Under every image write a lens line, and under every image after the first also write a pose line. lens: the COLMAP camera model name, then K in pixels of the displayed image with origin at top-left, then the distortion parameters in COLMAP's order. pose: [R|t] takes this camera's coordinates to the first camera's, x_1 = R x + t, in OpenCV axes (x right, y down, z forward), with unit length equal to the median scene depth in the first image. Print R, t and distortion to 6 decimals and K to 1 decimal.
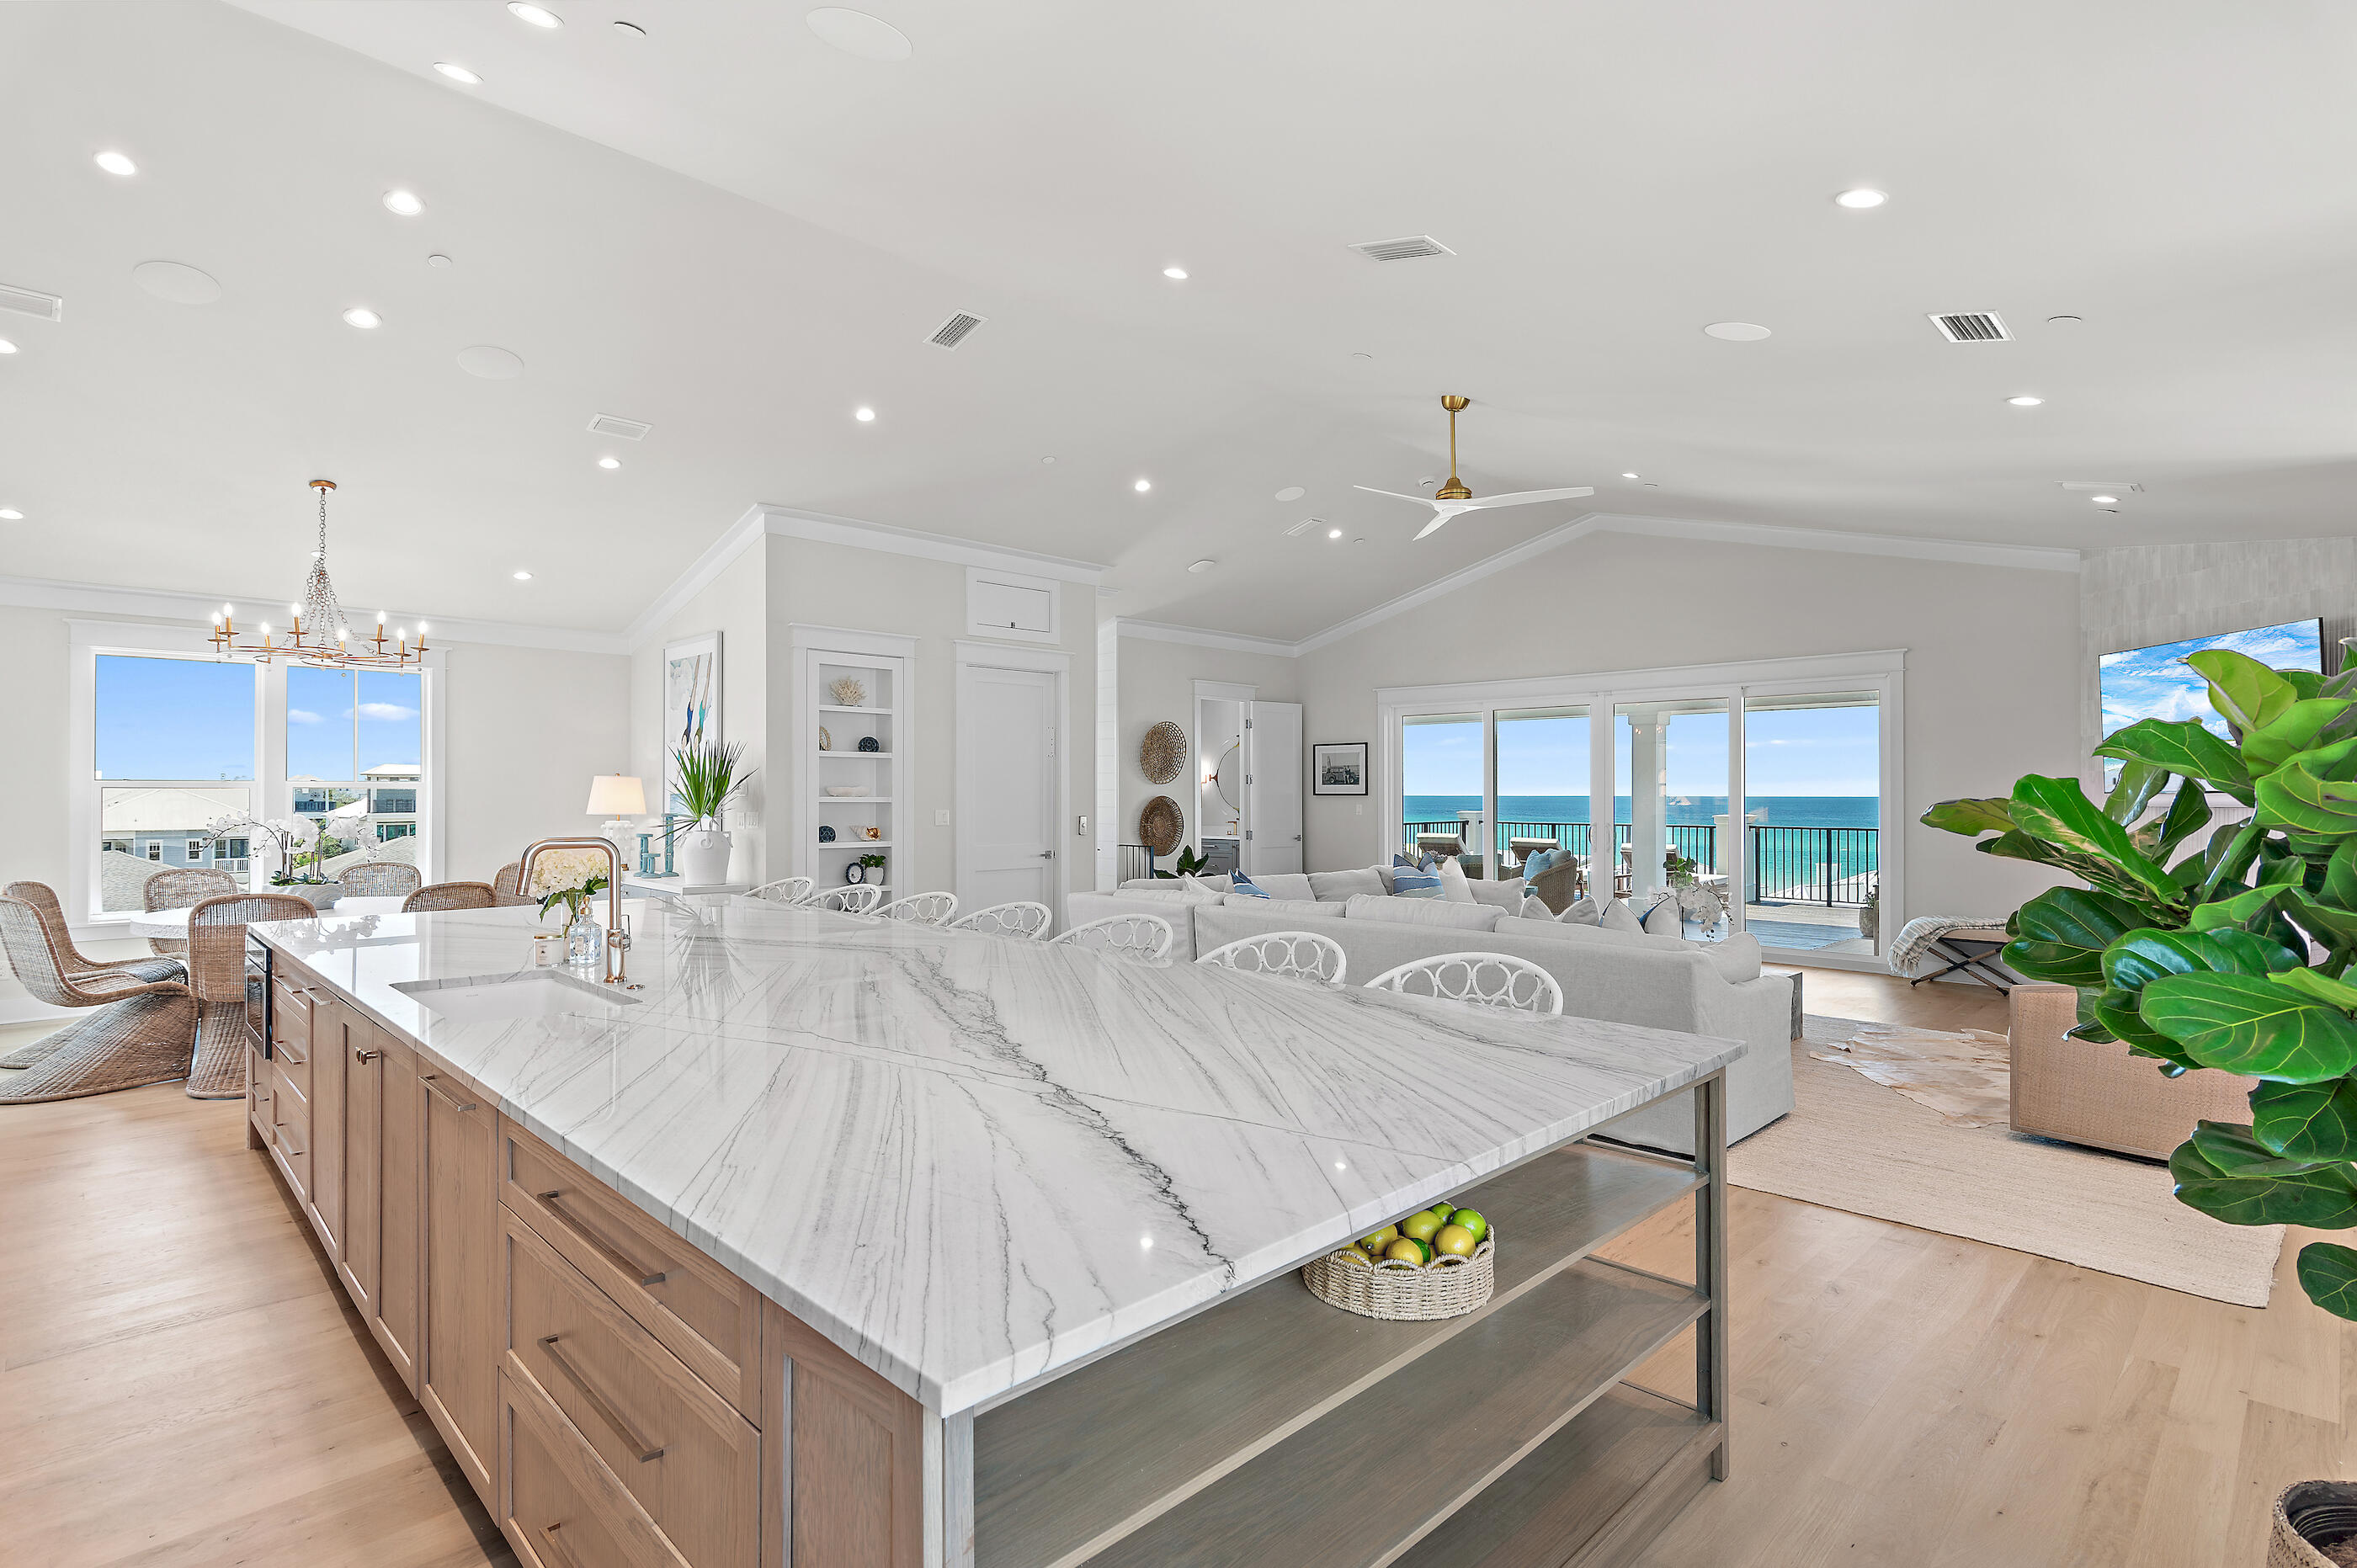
lens RADIAL K [[1148.0, 0, 1178.4], [0, 1148.0, 792.8], [0, 0, 1]] dist [0.002828, -0.000042]
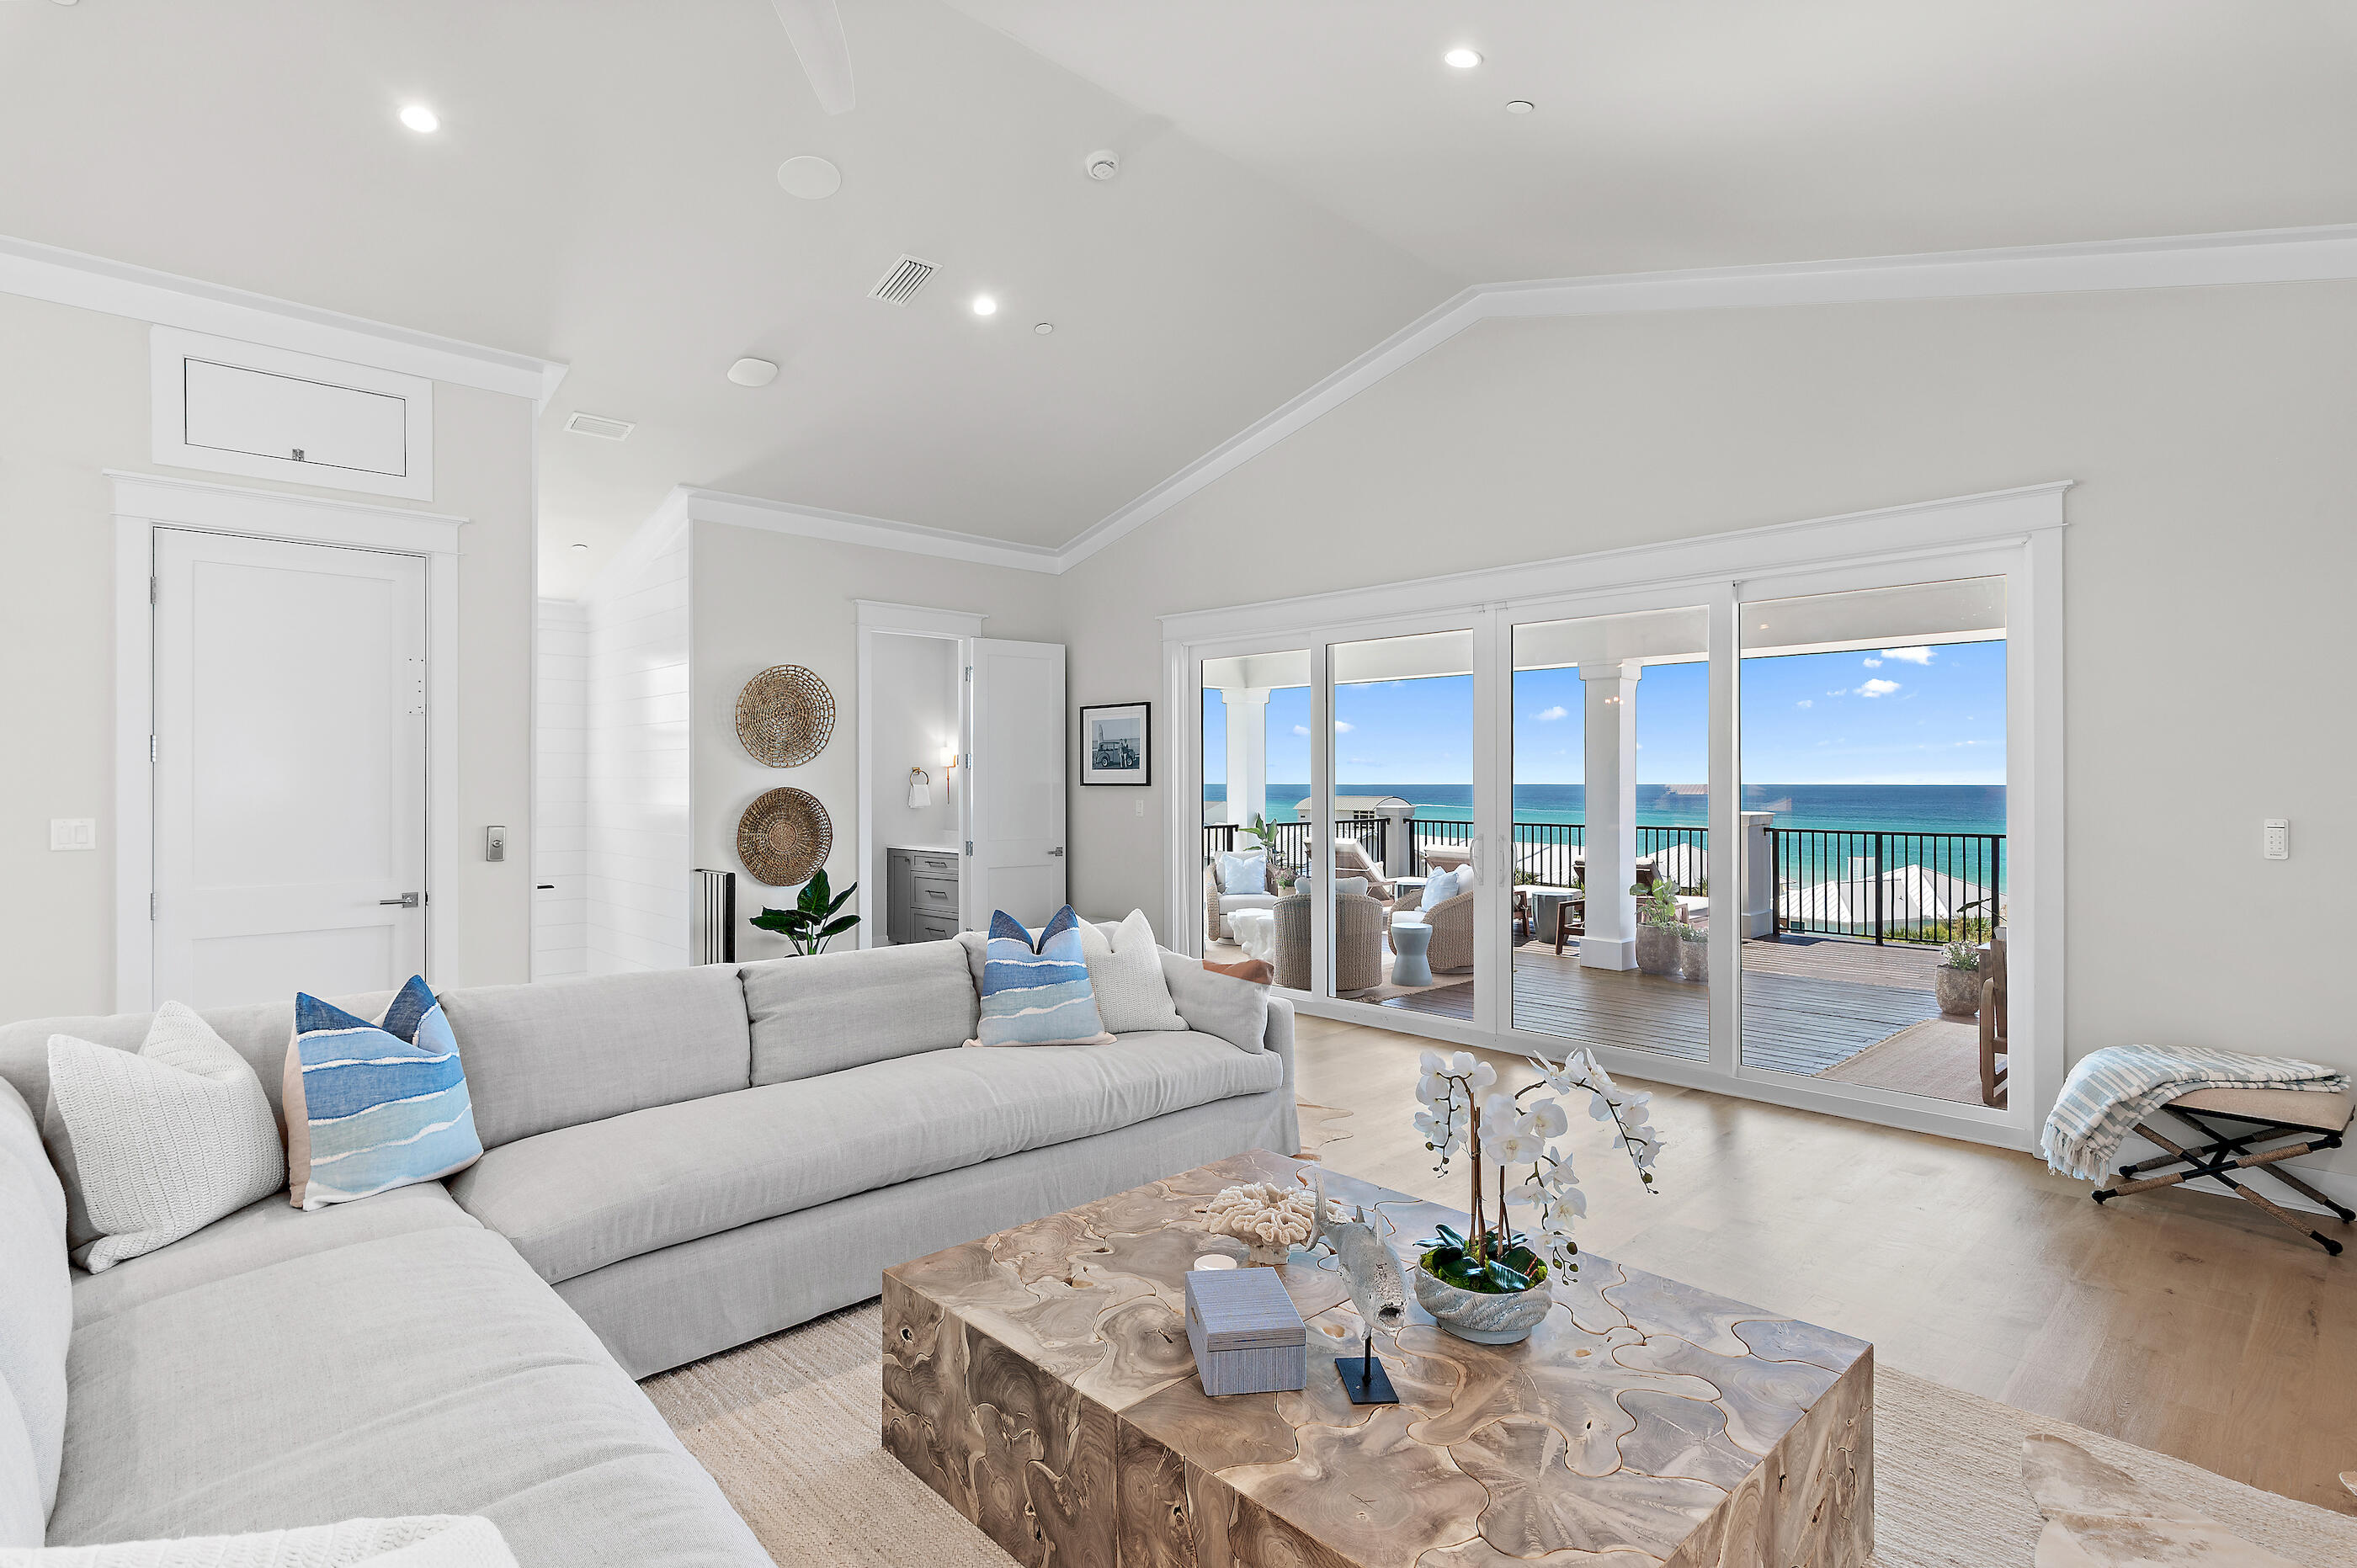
lens RADIAL K [[1164.7, 0, 1181.0], [0, 1164.7, 779.5], [0, 0, 1]] dist [0.002545, -0.000019]
pose [[0.999942, -0.001146, -0.010731, 0.221279], [0.001130, 0.999998, -0.001515, -0.000191], [0.010732, 0.001503, 0.999941, 0.421999]]
